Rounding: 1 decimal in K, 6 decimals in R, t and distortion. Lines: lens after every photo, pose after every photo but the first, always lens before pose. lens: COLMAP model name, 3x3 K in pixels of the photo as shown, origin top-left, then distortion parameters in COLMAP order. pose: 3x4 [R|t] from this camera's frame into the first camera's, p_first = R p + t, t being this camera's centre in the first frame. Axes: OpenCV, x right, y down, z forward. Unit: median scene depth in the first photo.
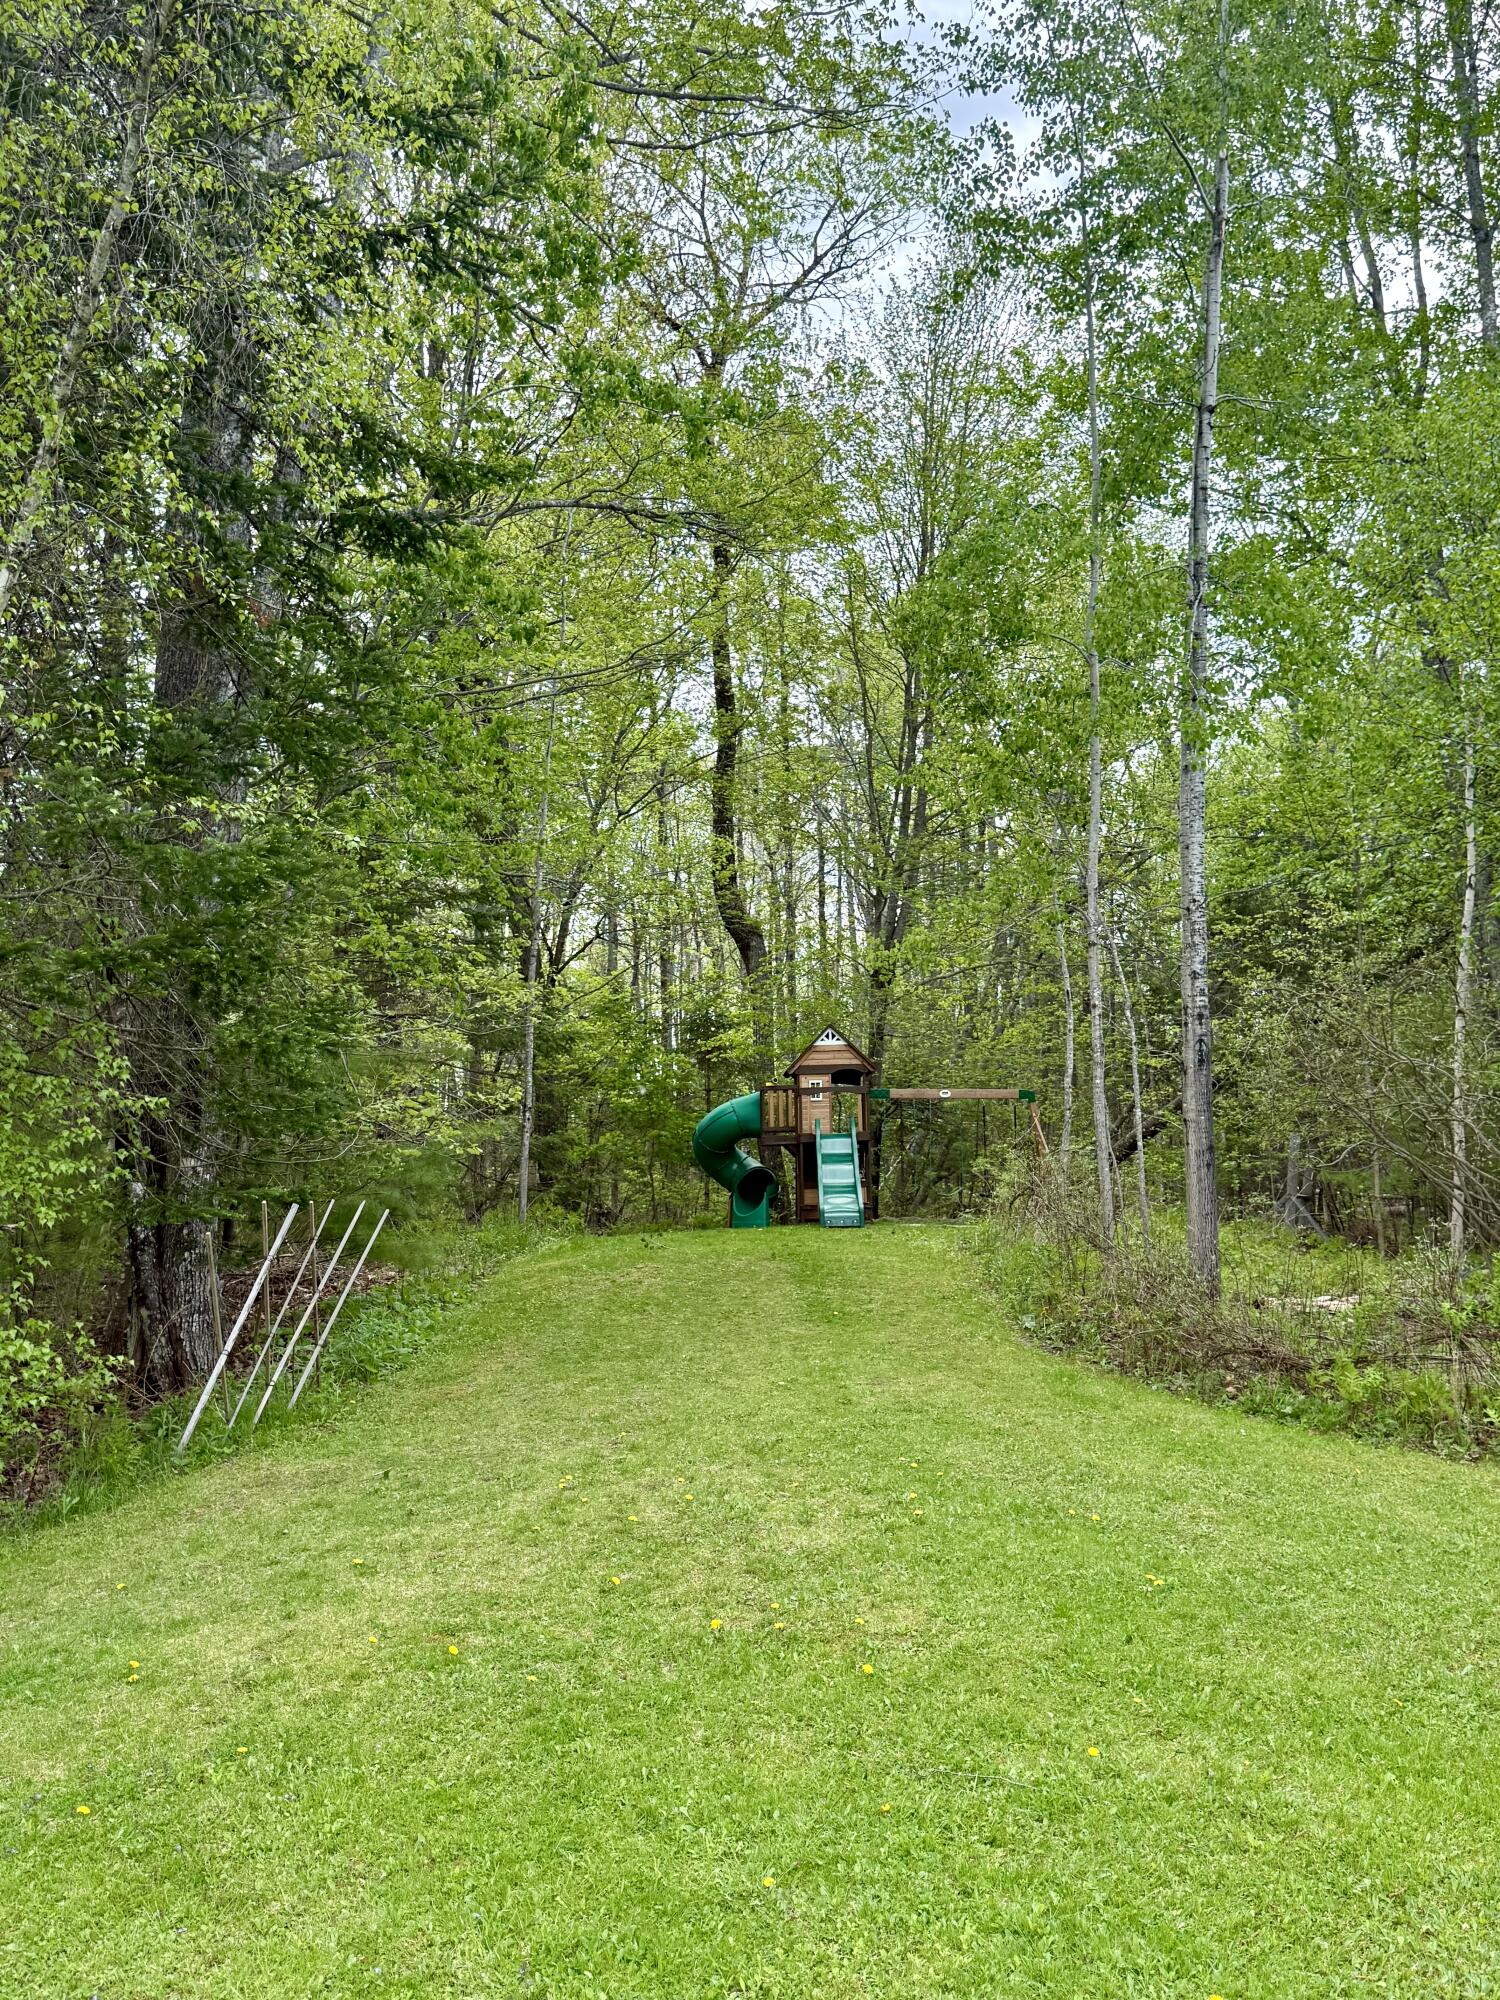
lens RADIAL K [[1925.1, 0, 750.4], [0, 1925.1, 1003.7], [0, 0, 1]] dist [0.002480, 0.000000]
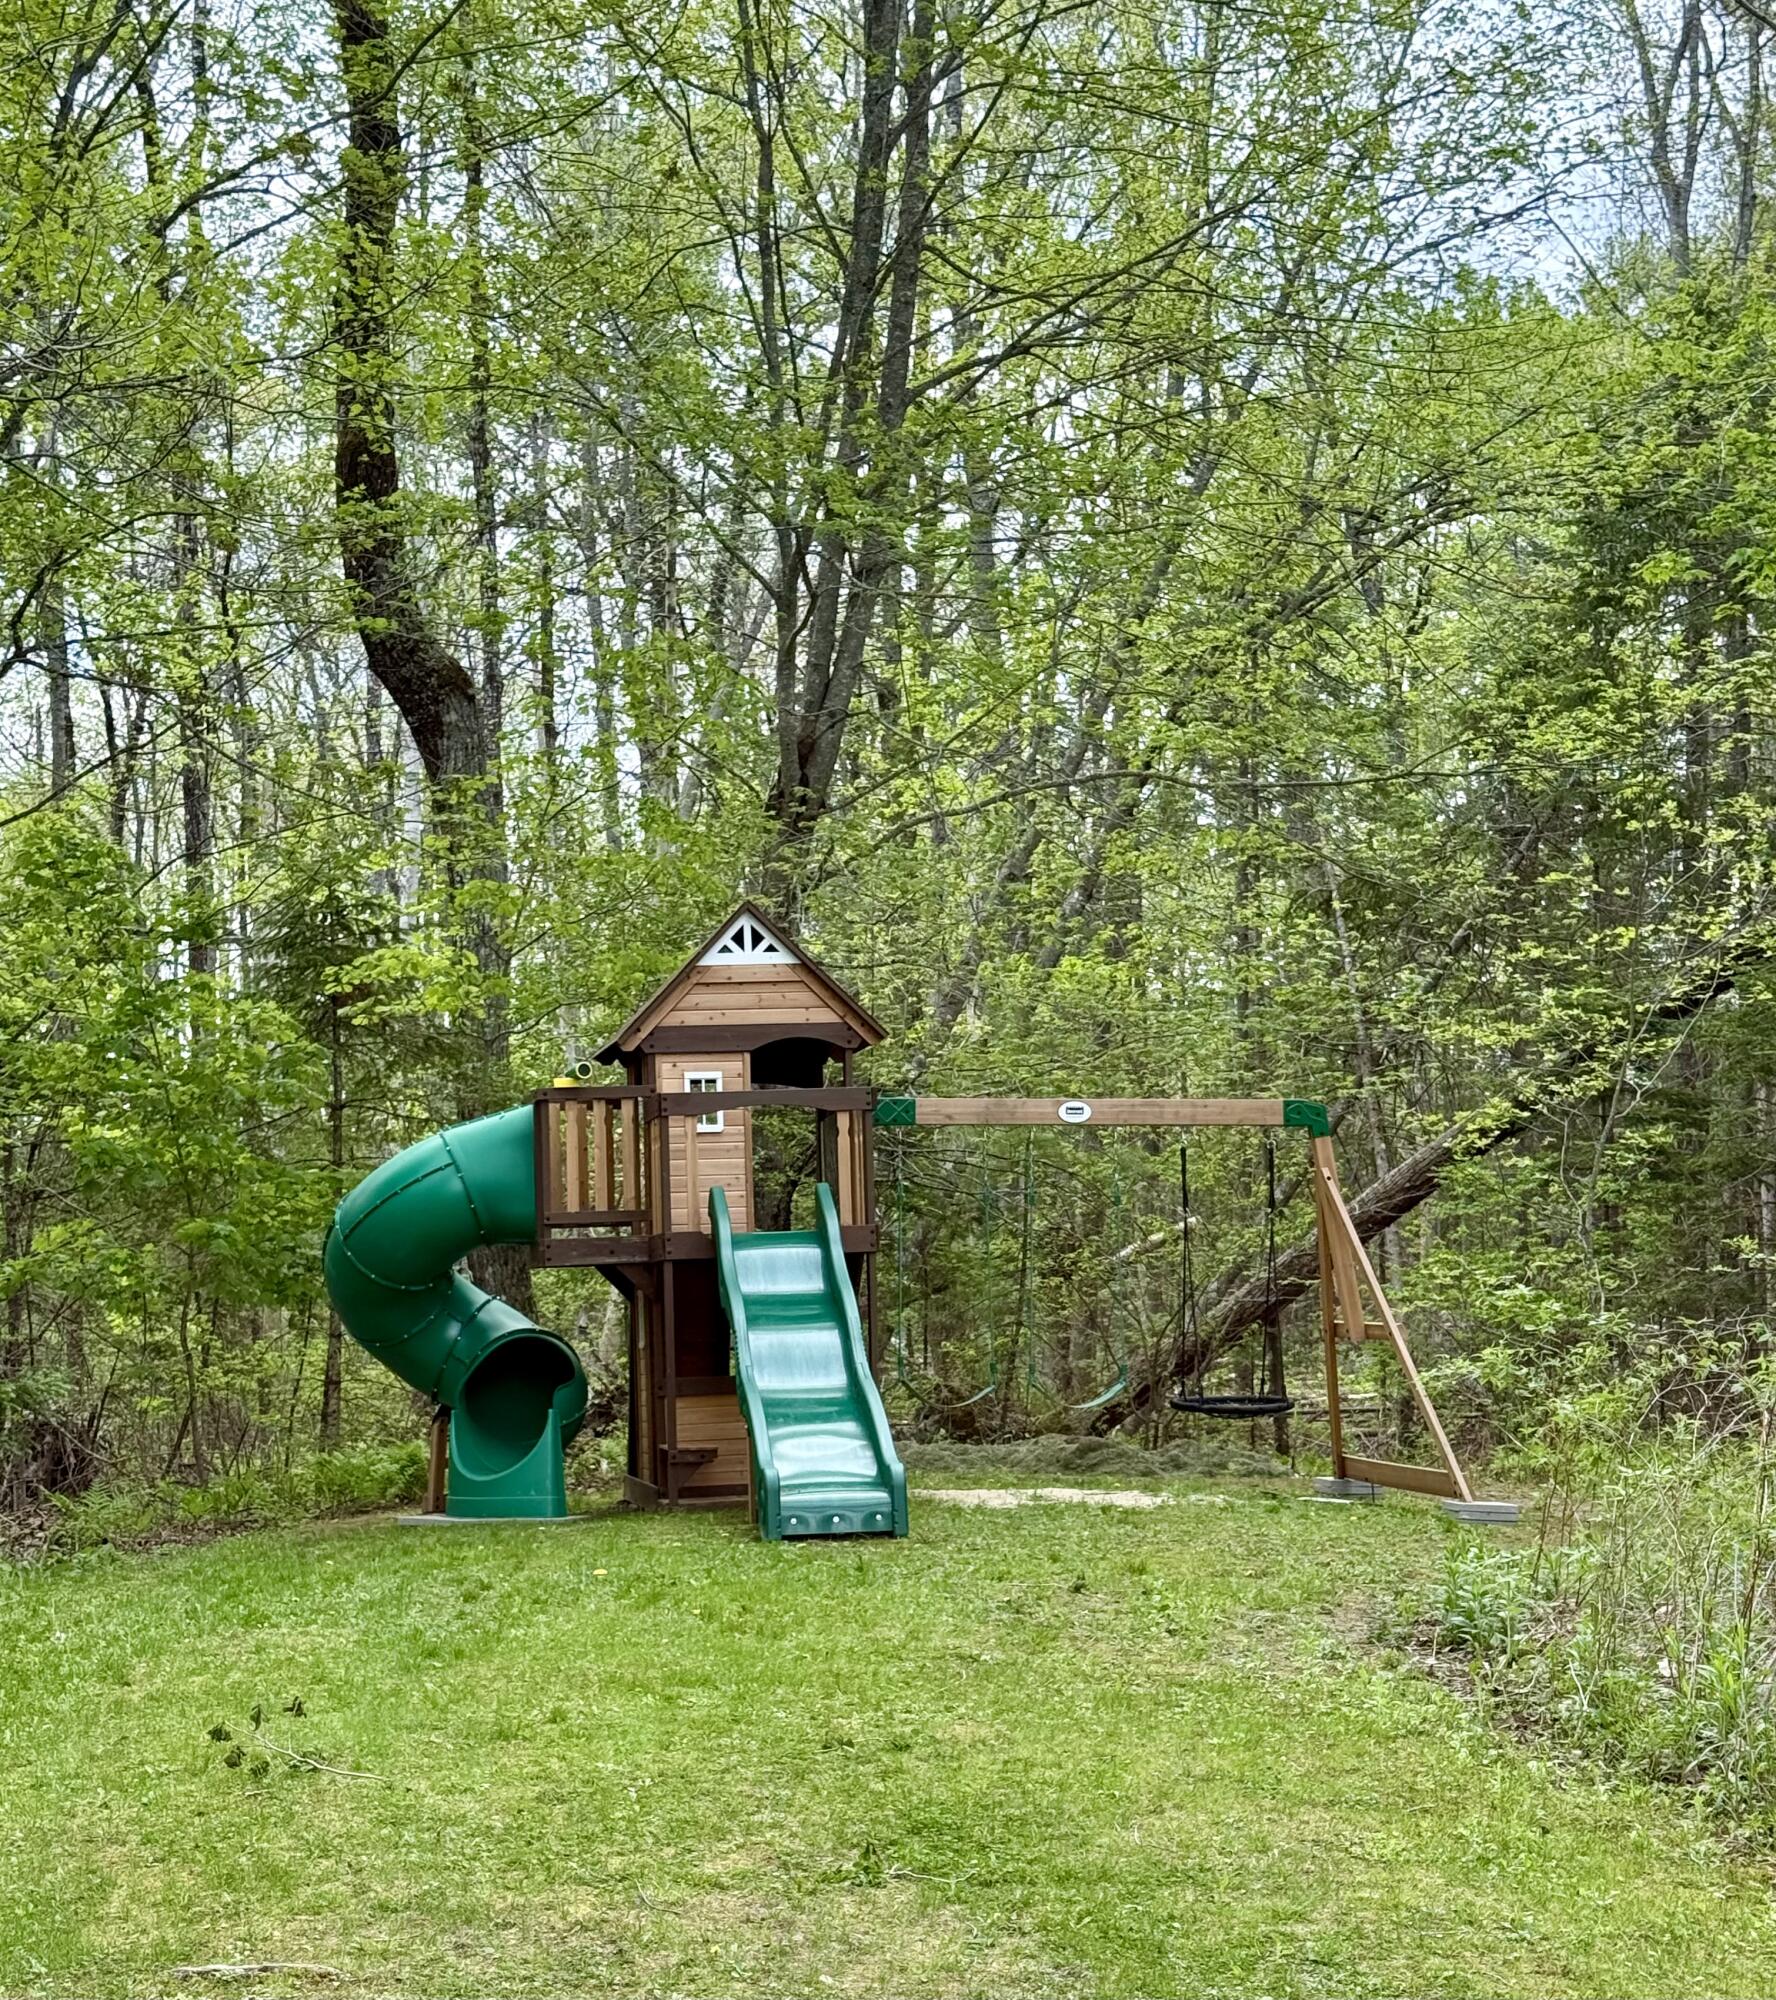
lens RADIAL K [[3390.1, 0, 887.7], [0, 3390.1, 998.6], [0, 0, 1]] dist [-0.237730, 0.000000]
pose [[0.984499, 0.007413, 0.175233, -0.037575], [-0.009119, 0.999919, 0.008932, 0.021596], [-0.175152, -0.010391, 0.984486, 0.416710]]
